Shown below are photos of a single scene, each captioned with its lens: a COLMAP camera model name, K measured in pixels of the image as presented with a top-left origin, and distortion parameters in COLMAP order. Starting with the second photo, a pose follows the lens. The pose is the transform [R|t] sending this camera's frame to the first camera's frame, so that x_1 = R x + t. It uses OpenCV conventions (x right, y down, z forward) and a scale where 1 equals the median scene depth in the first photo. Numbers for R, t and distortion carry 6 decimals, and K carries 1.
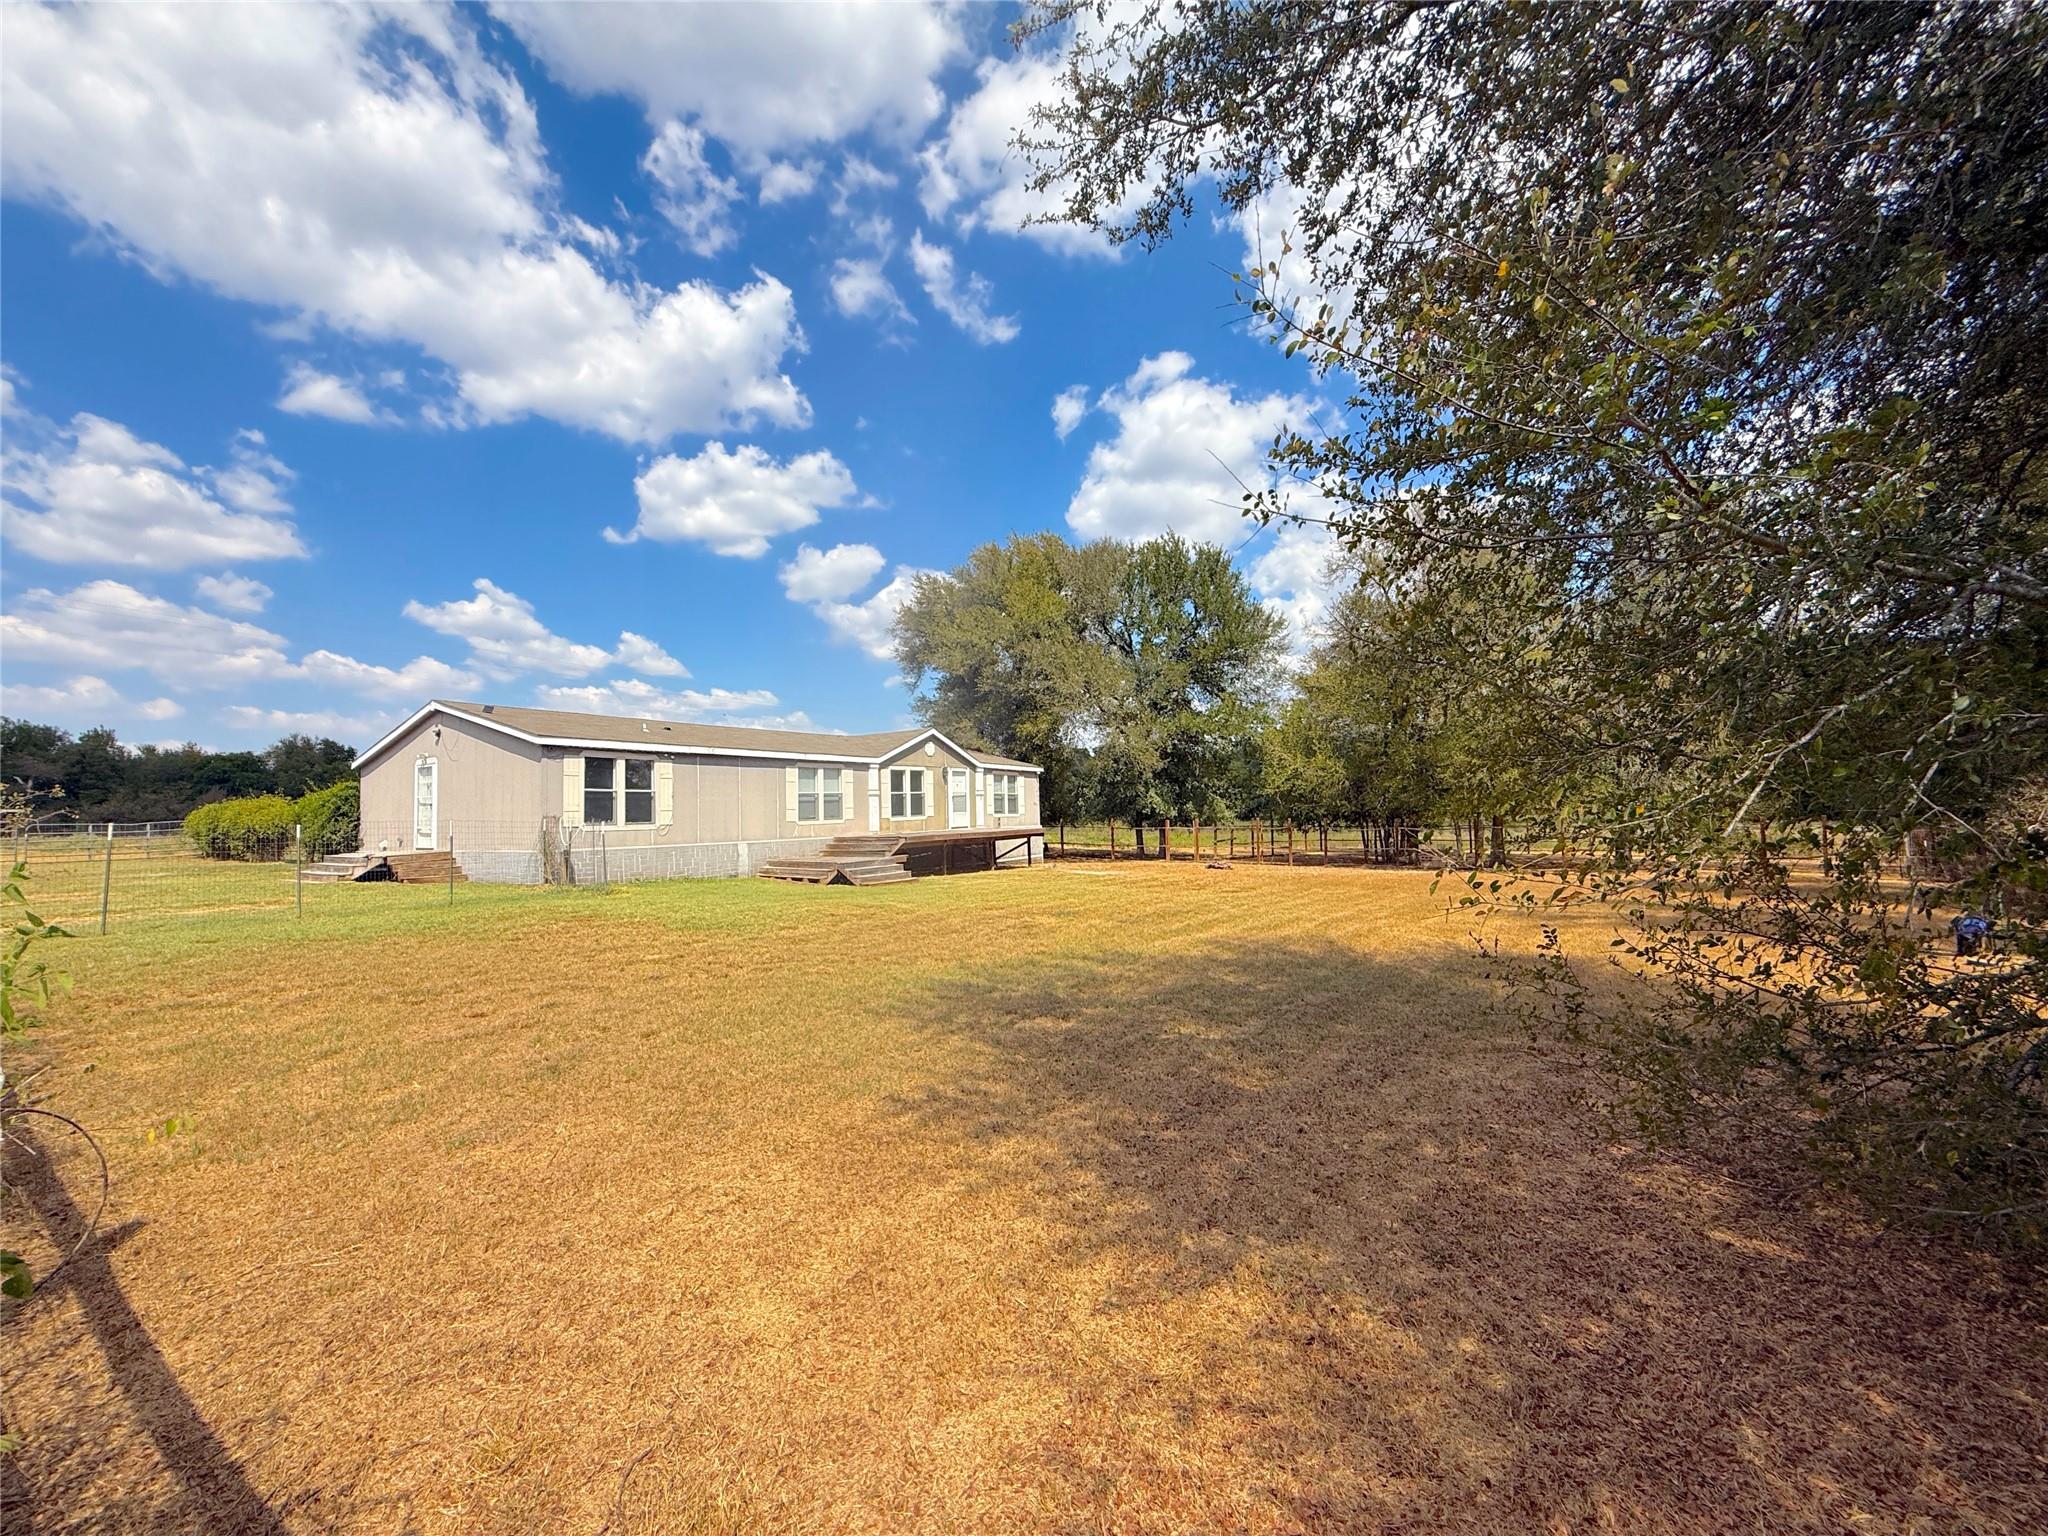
lens RADIAL K [[815.1, 0, 1018.7], [0, 815.1, 772.7], [0, 0, 1]] dist [-0.001761, 0.000822]
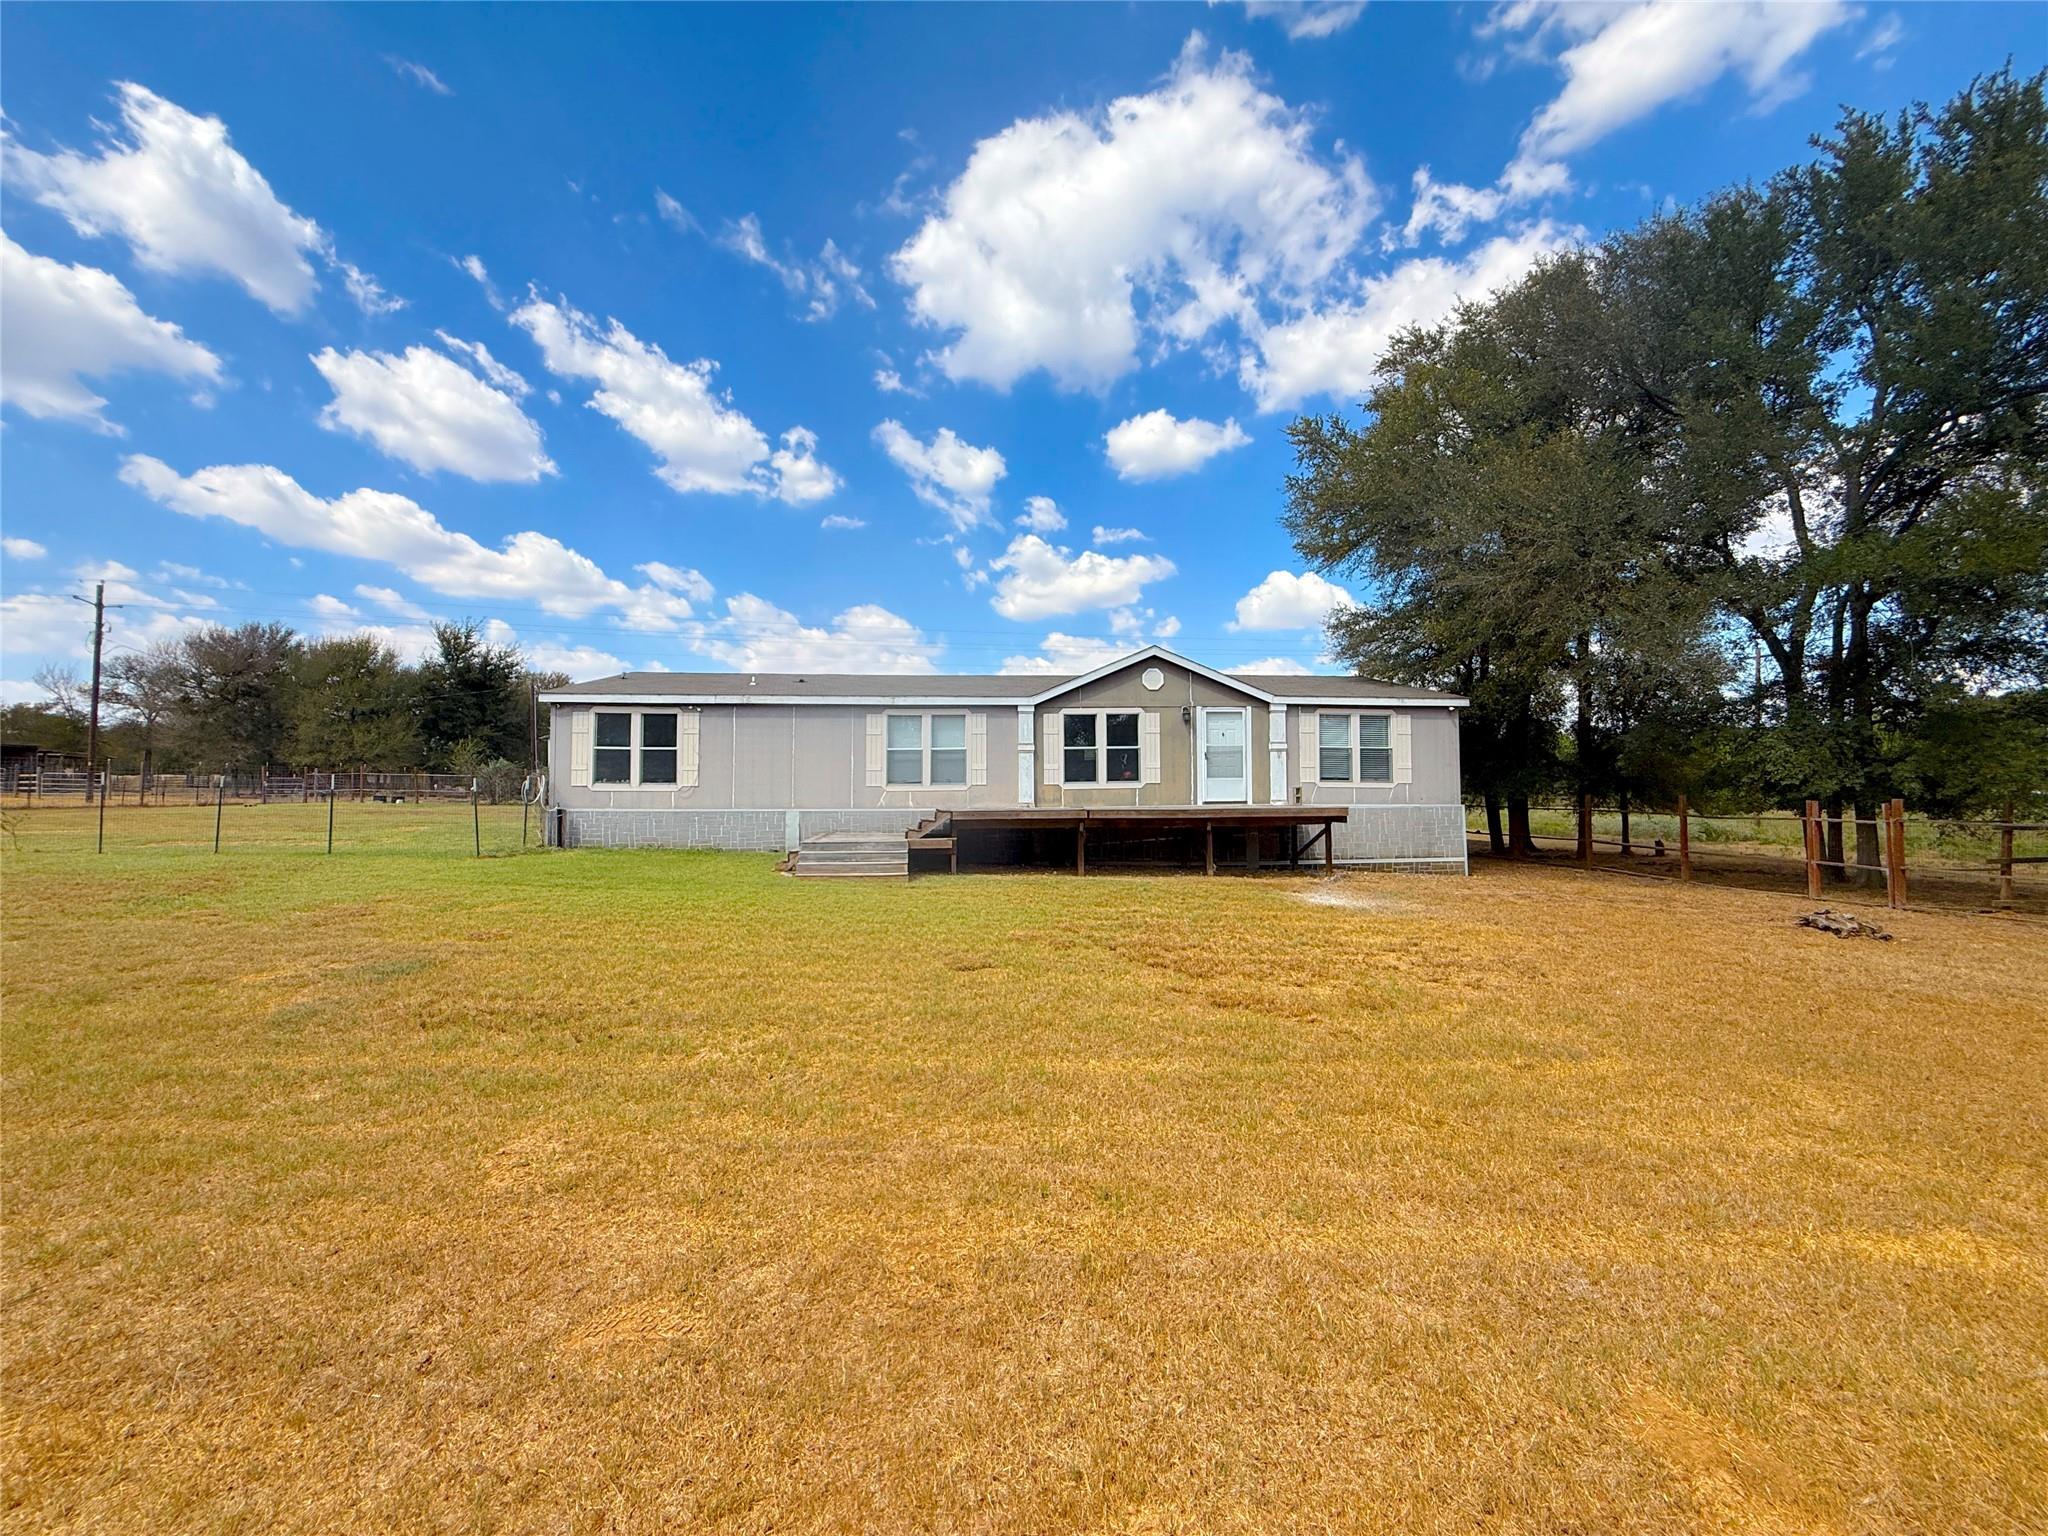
lens RADIAL K [[815.1, 0, 1018.7], [0, 815.1, 772.7], [0, 0, 1]] dist [-0.001761, 0.000822]
pose [[0.614300, 0.016593, -0.788898, 0.352880], [0.027291, 0.998734, 0.042257, 0.015550], [0.788600, -0.047489, 0.613070, 0.538638]]
